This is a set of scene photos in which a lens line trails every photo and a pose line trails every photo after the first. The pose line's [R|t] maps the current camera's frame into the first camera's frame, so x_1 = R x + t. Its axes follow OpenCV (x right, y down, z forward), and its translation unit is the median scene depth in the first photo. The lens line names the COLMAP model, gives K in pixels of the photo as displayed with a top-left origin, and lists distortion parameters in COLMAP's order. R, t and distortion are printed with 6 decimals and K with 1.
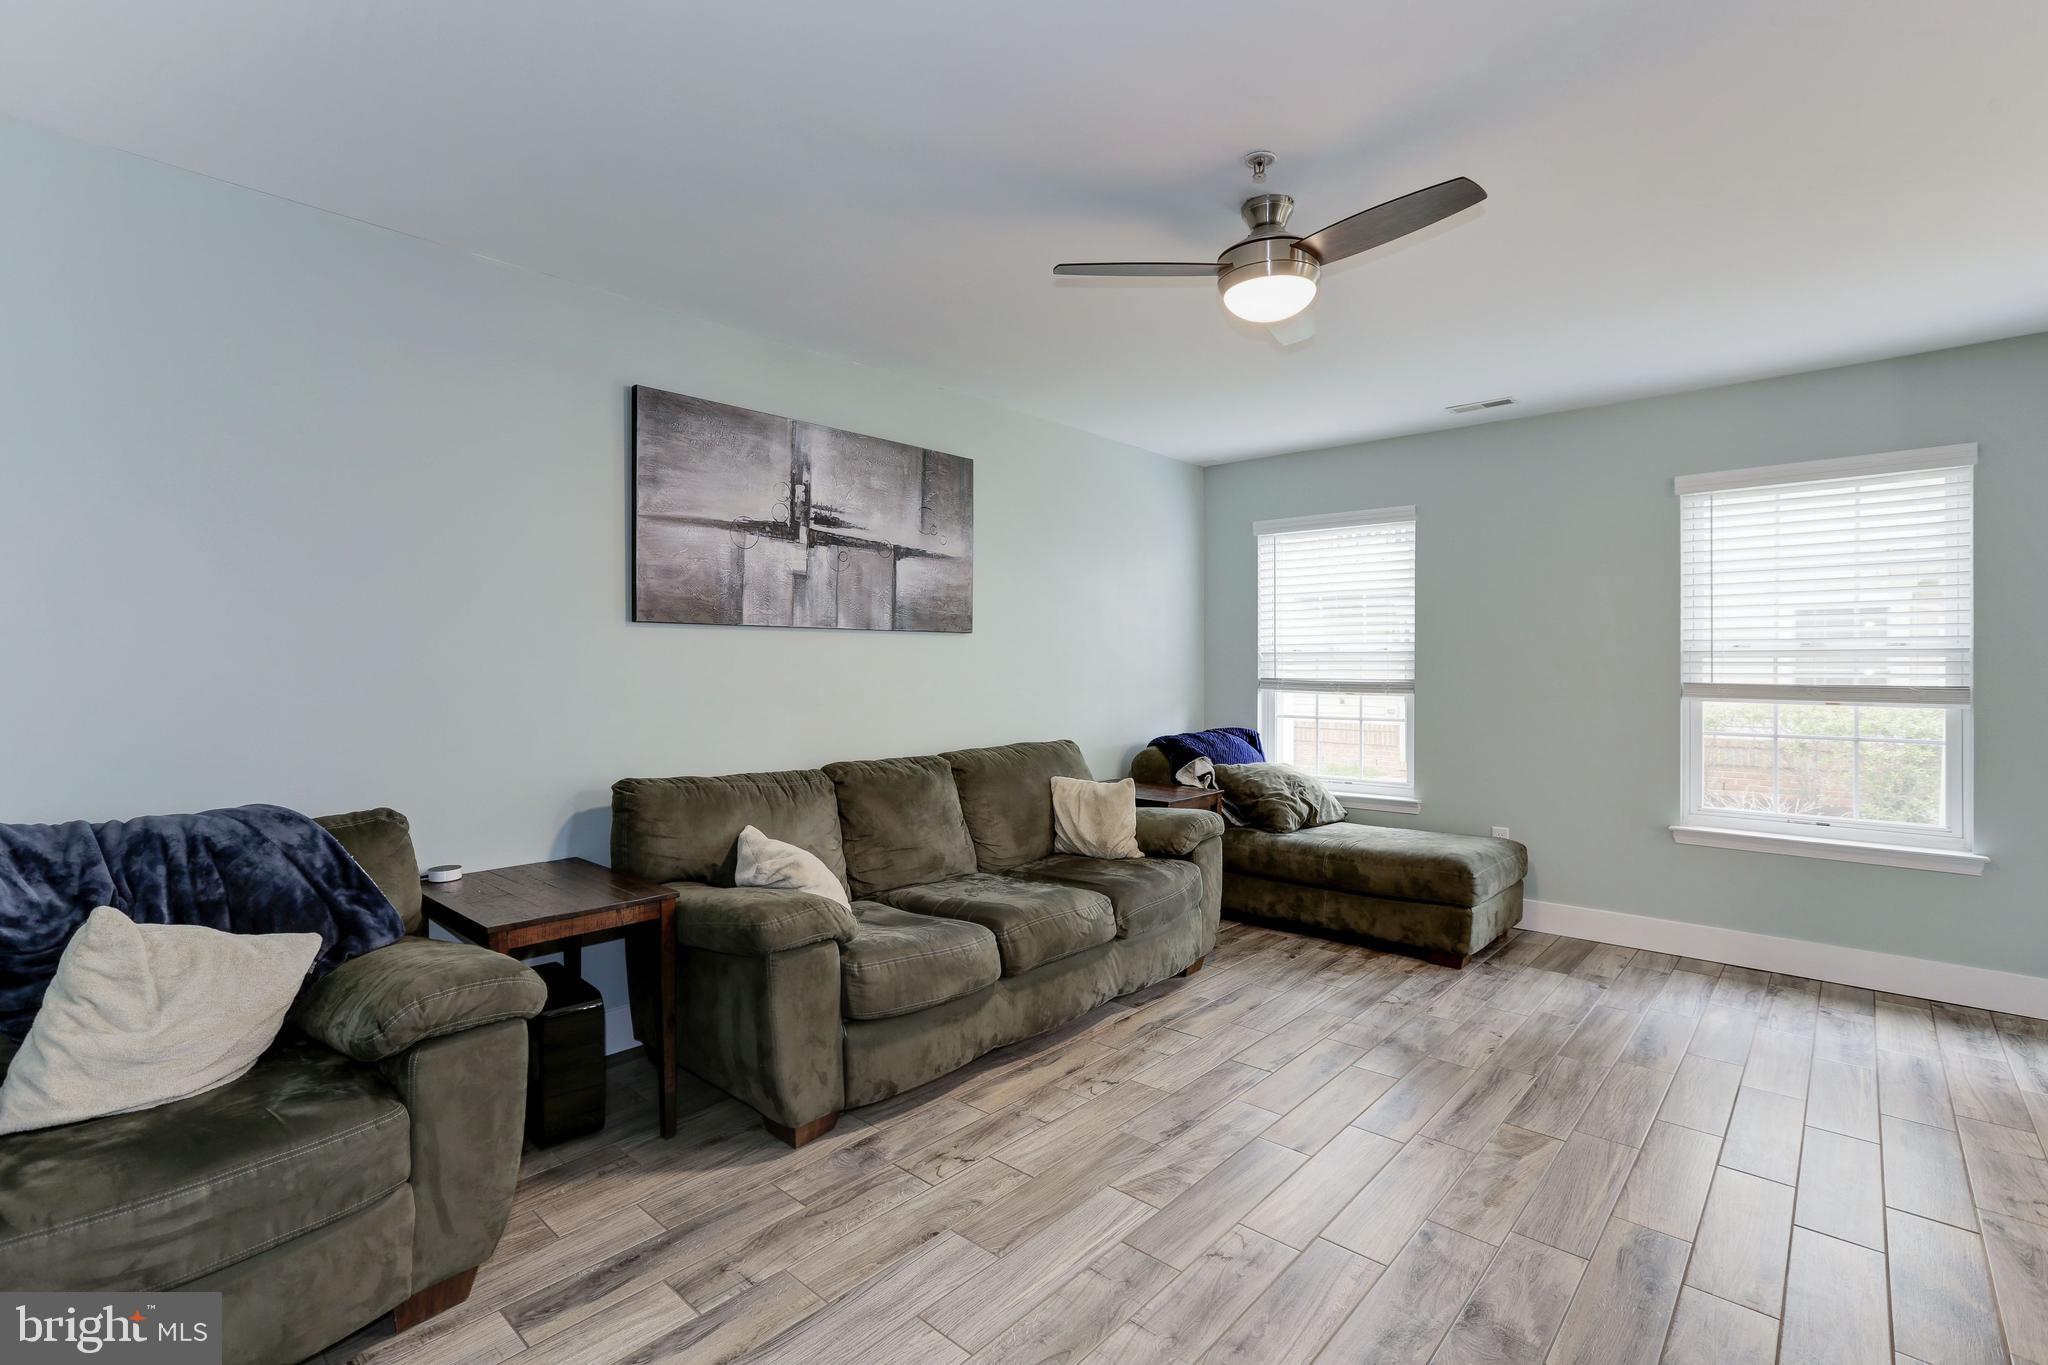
lens RADIAL K [[939.7, 0, 1022.5], [0, 939.7, 674.7], [0, 0, 1]] dist [-0.002913, -0.000069]
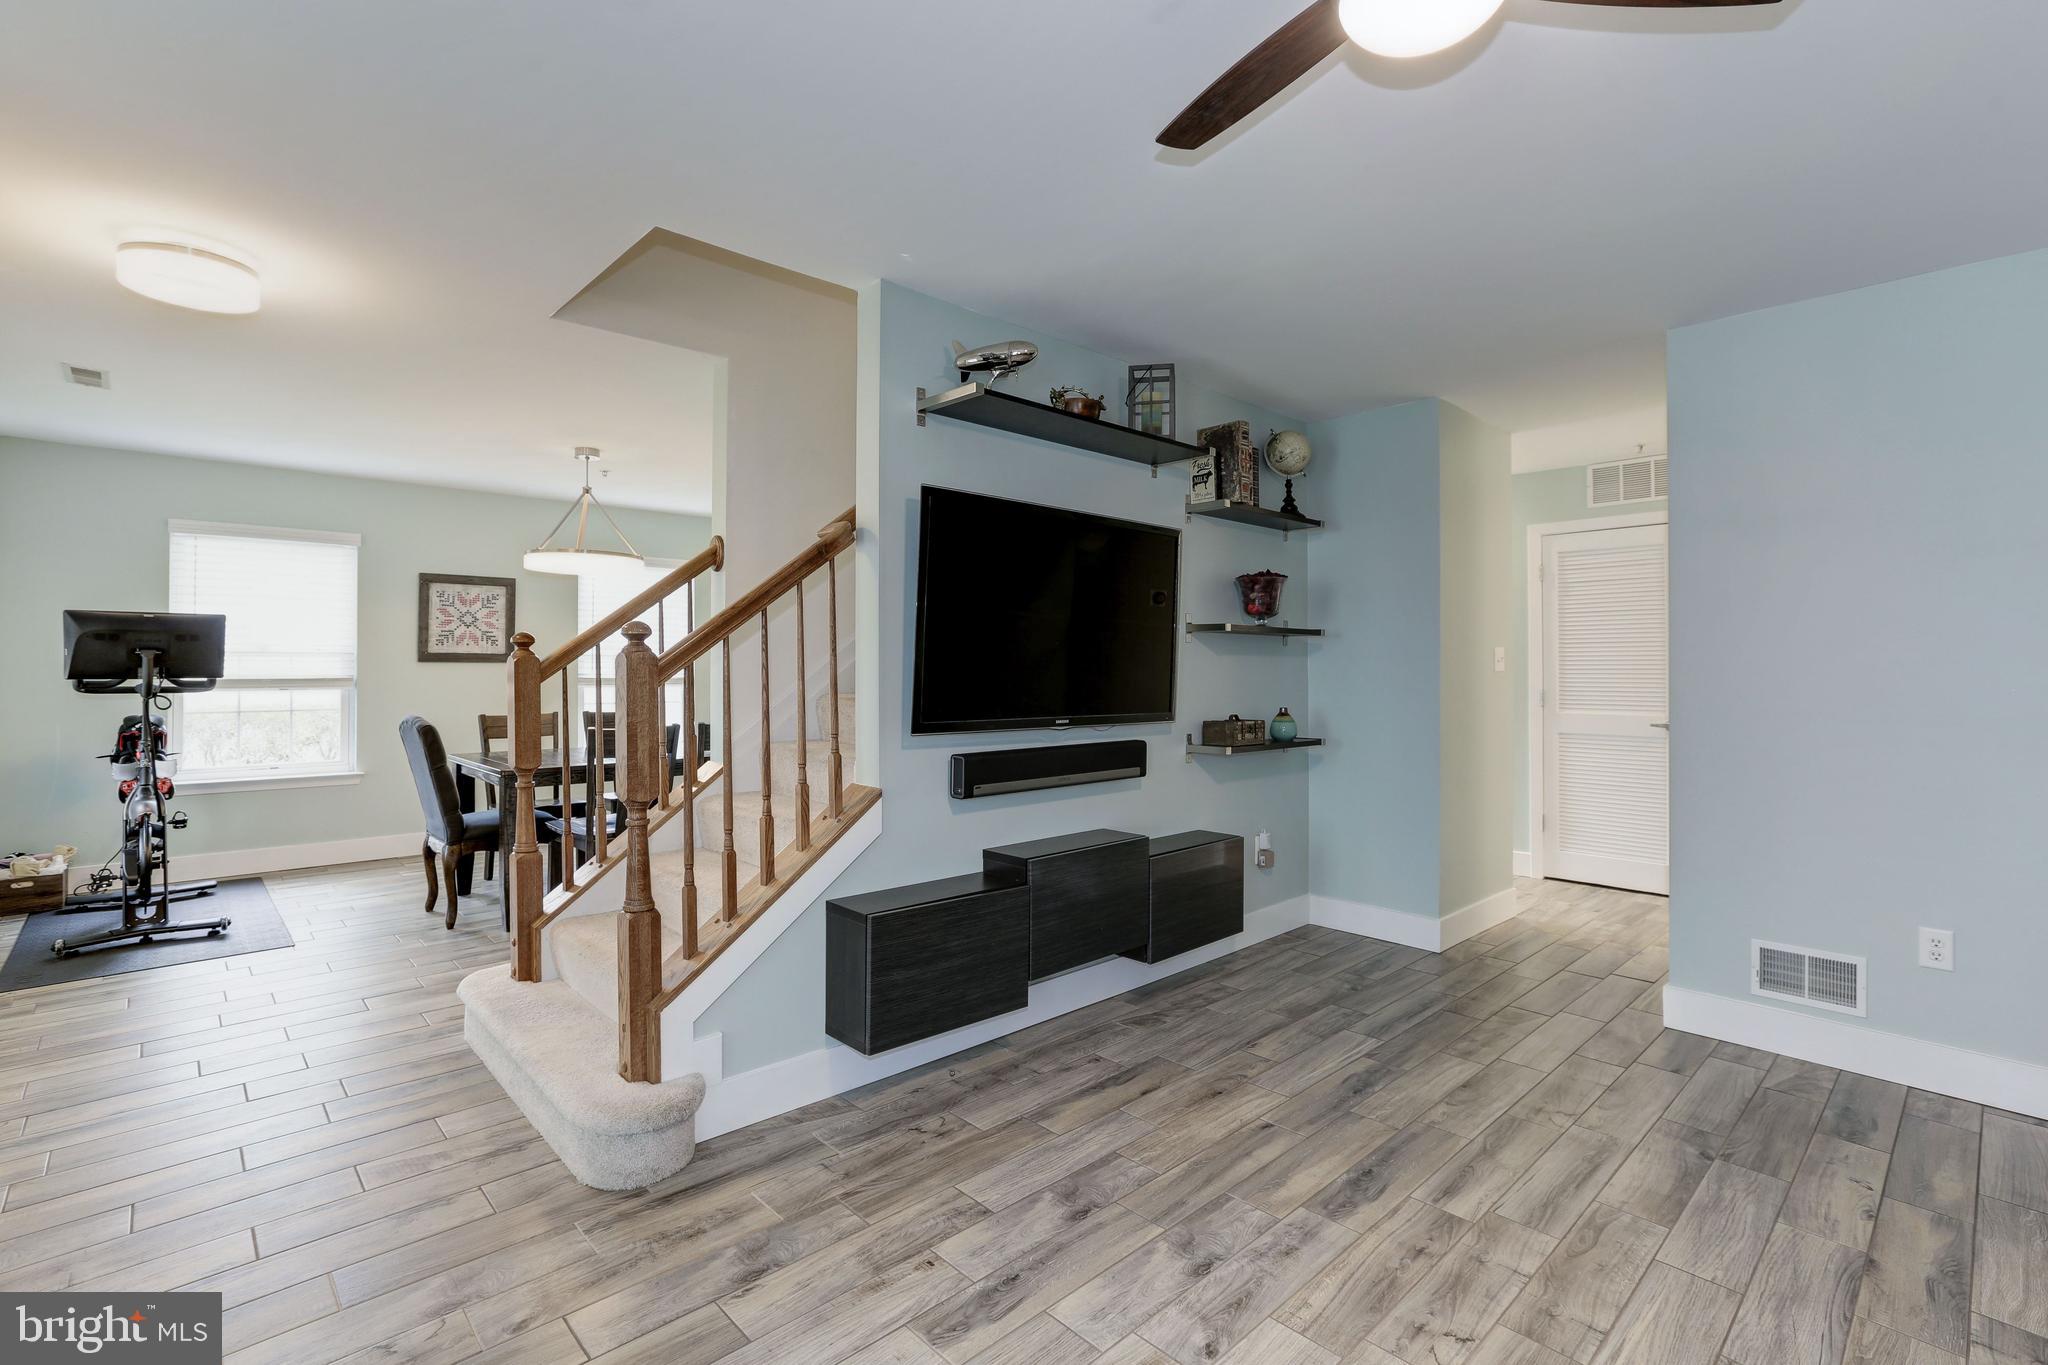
lens RADIAL K [[939.7, 0, 1024.6], [0, 939.7, 675.5], [0, 0, 1]] dist [-0.002913, -0.000069]
pose [[-0.997150, -0.003590, 0.075359, 0.597009], [-0.002669, 0.999921, 0.012318, -0.013659], [-0.075397, 0.012082, -0.997080, 2.053231]]
